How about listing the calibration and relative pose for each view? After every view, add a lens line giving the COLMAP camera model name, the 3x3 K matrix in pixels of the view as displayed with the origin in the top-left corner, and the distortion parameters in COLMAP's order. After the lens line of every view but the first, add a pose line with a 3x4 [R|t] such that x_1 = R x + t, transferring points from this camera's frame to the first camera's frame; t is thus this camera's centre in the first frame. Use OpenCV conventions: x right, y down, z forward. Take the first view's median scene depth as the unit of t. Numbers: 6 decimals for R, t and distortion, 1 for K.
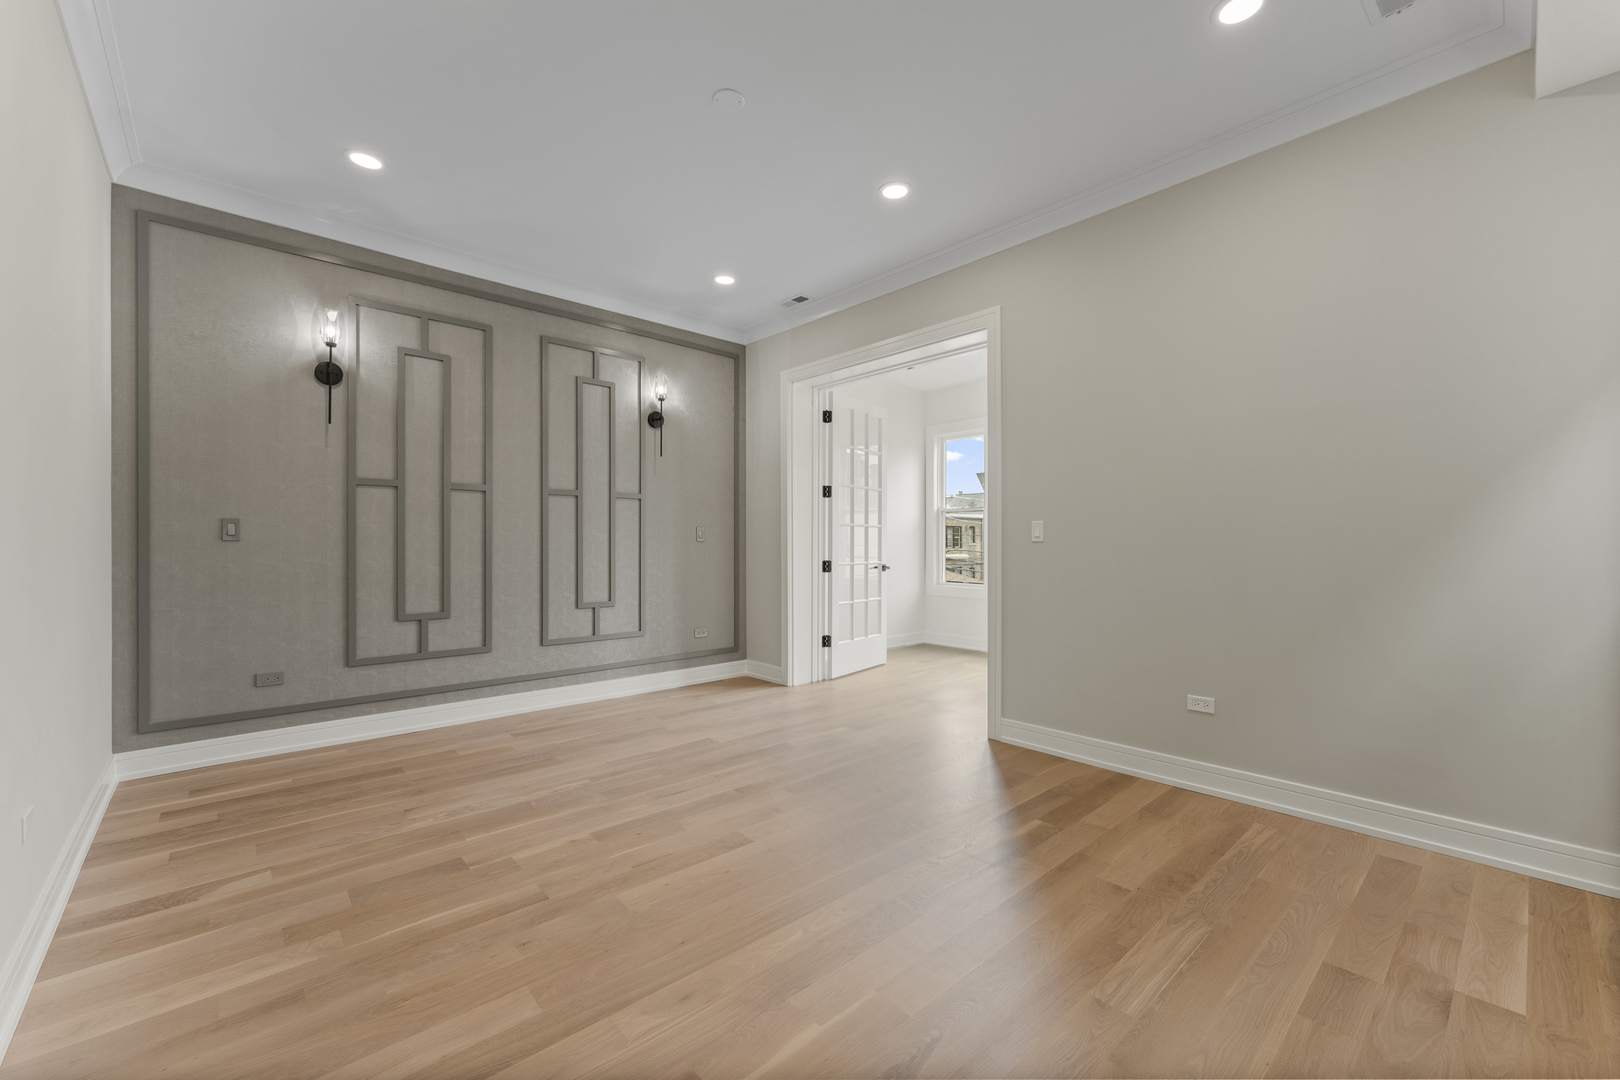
lens RADIAL K [[653.3, 0, 813.9], [0, 653.3, 544.7], [0, 0, 1]] dist [0.002388, -0.000144]
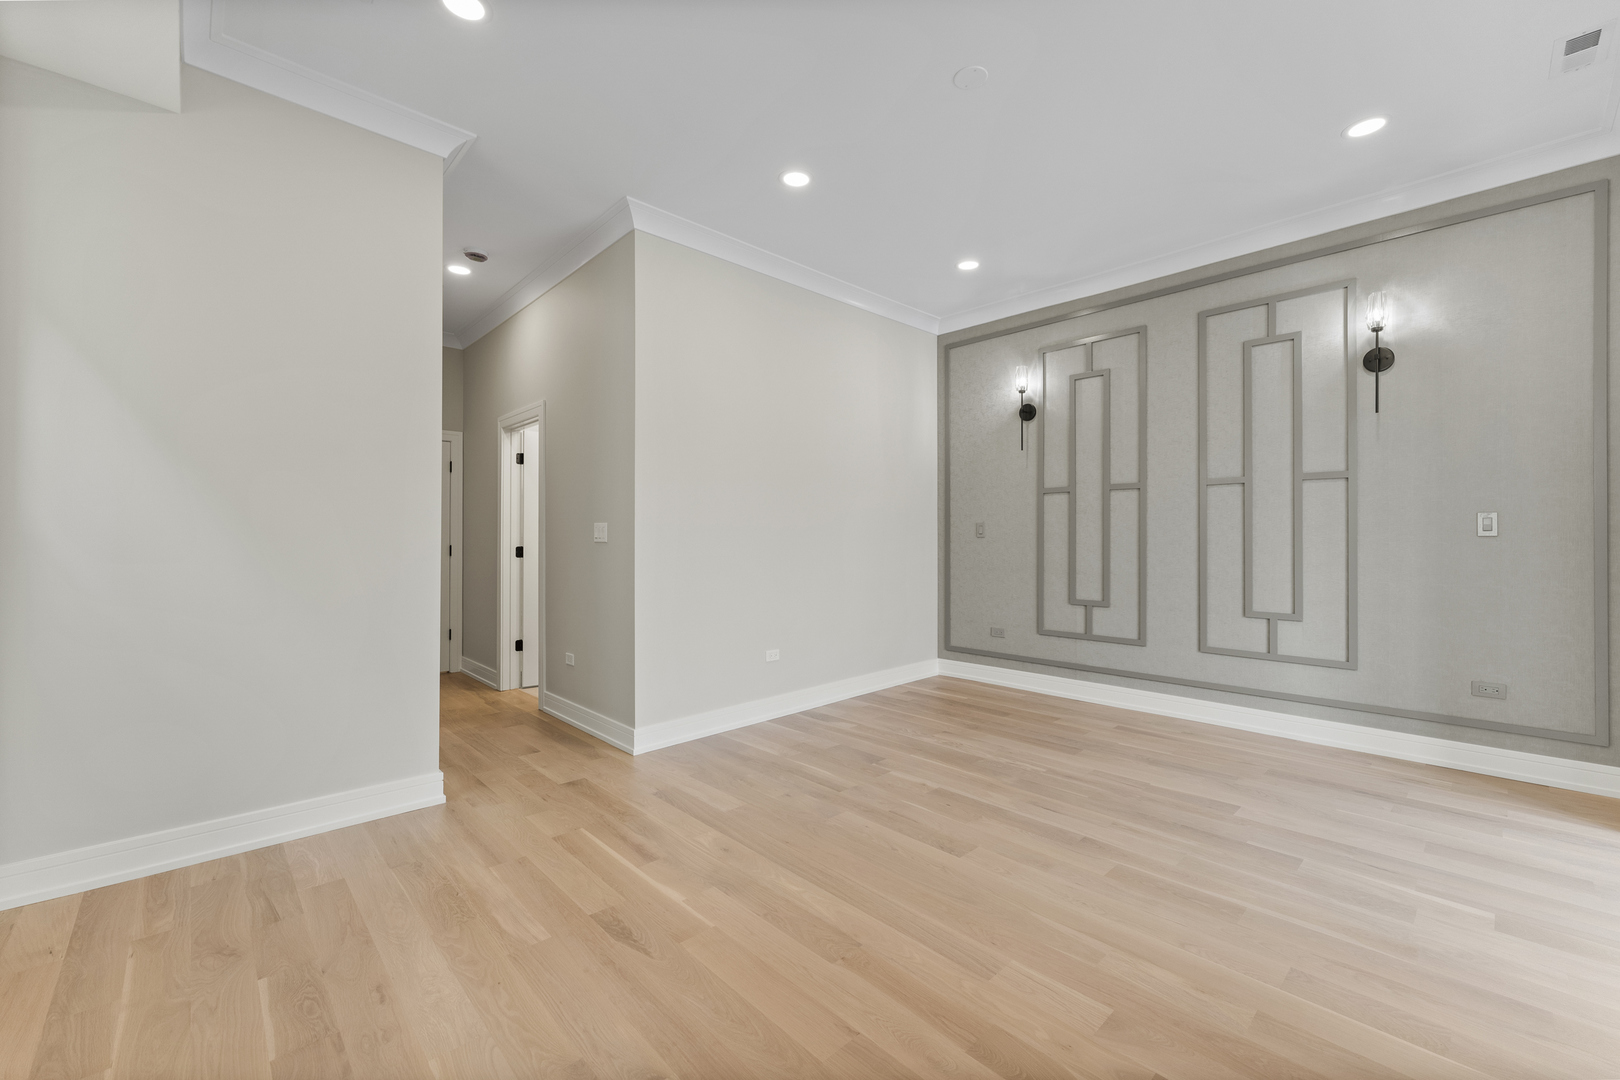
lens RADIAL K [[644.4, 0, 810.0], [0, 644.4, 540.0], [0, 0, 1]] dist [0.000071, -0.000133]
pose [[0.029500, 0.002134, -0.999562, 0.552422], [-0.003311, 0.999992, 0.002037, -0.001713], [0.999559, 0.003250, 0.029507, 0.506394]]
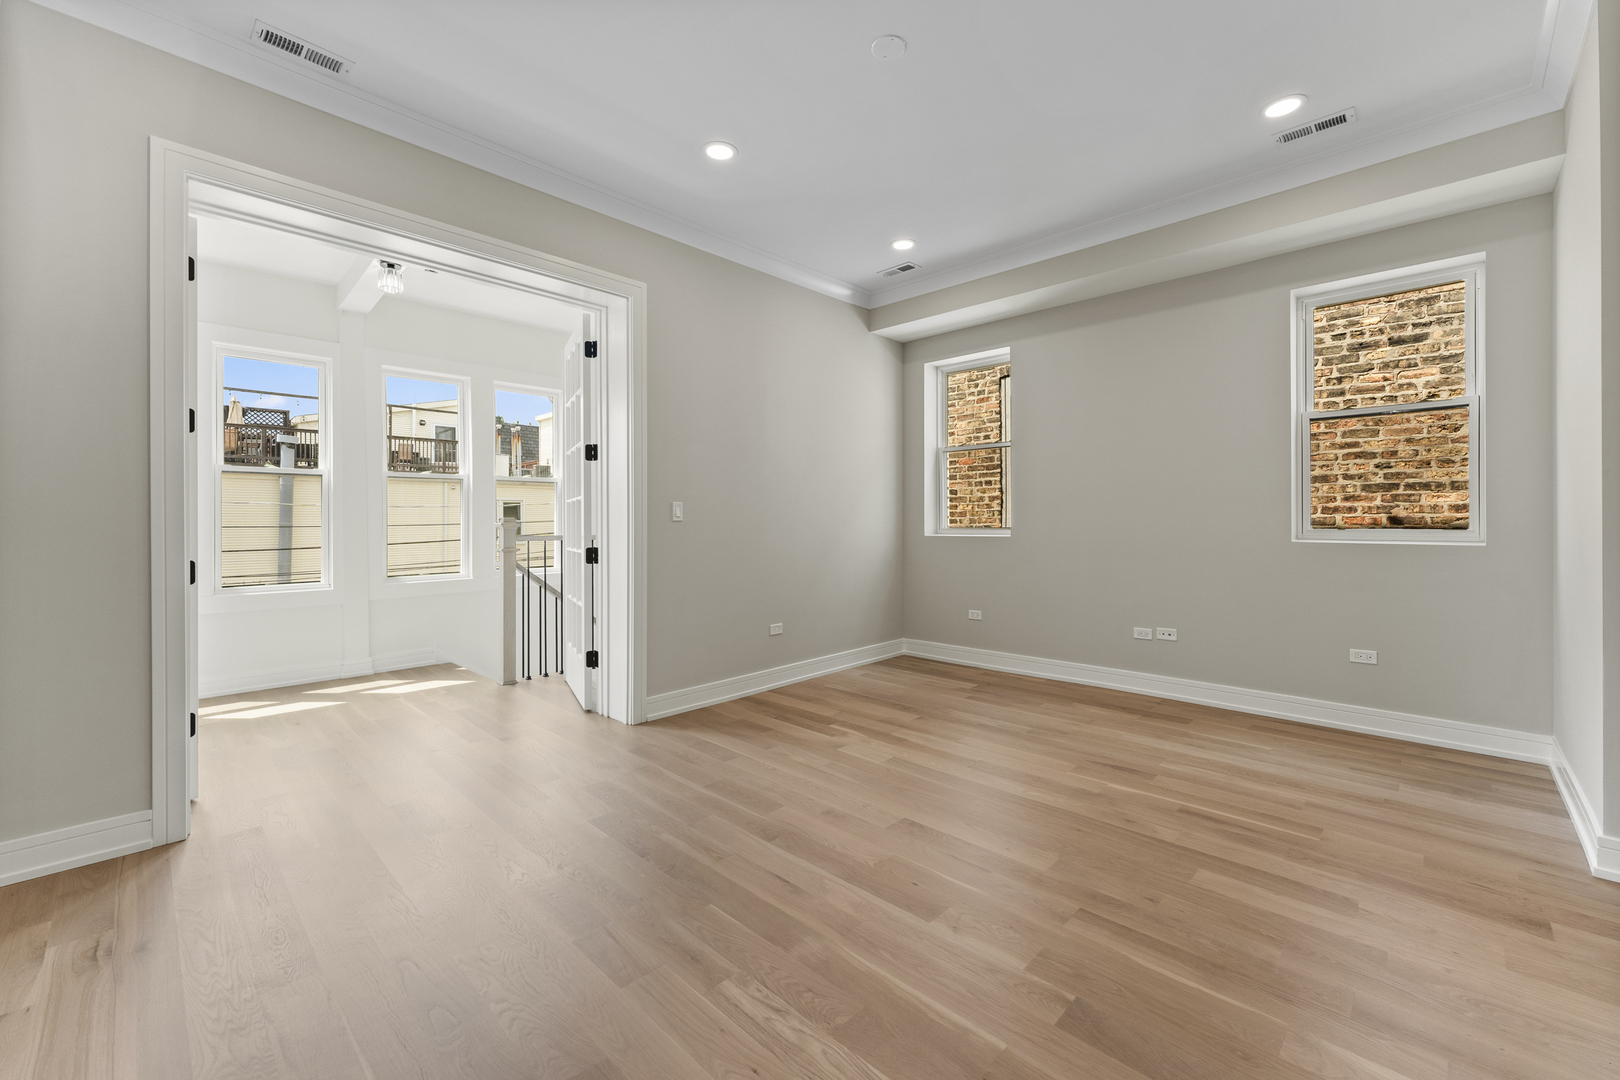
lens RADIAL K [[672.1, 0, 810.2], [0, 672.1, 523.3], [0, 0, 1]] dist [0.001568, 0.000015]
pose [[-0.086106, -0.002835, 0.996282, -0.741322], [0.009008, 0.999953, 0.003624, -0.002624], [-0.996245, 0.009286, -0.086077, 0.822727]]
